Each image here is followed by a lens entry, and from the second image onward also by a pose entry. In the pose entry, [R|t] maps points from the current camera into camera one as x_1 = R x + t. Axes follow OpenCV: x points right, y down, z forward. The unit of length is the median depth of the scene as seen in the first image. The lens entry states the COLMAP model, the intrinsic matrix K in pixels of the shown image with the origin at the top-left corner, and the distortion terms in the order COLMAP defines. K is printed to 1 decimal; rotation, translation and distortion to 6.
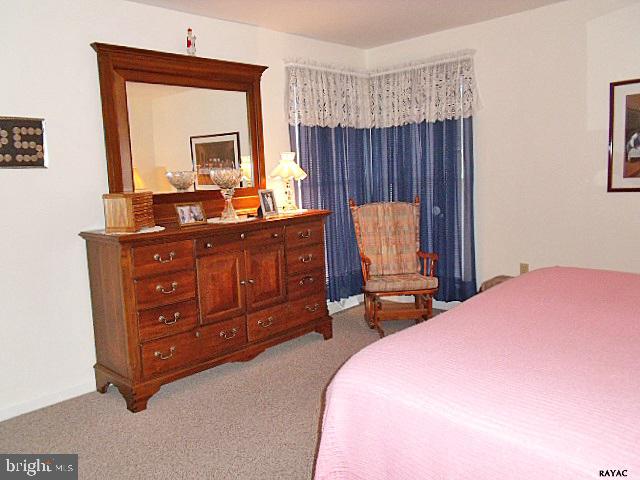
lens RADIAL K [[527.0, 0, 320.0], [0, 527.0, 240.0], [0, 0, 1]] dist [0.000385, 0.002697]
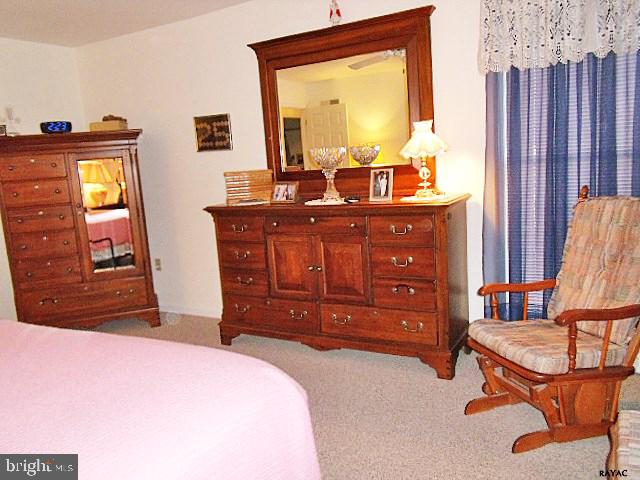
lens RADIAL K [[540.2, 0, 320.0], [0, 540.2, 240.0], [0, 0, 1]] dist [0.049533, -0.001982]
pose [[0.215797, 0.176190, -0.960411, 0.812694], [-0.068098, 0.983906, 0.165200, -0.137250], [0.974061, 0.029752, 0.224322, 0.813958]]
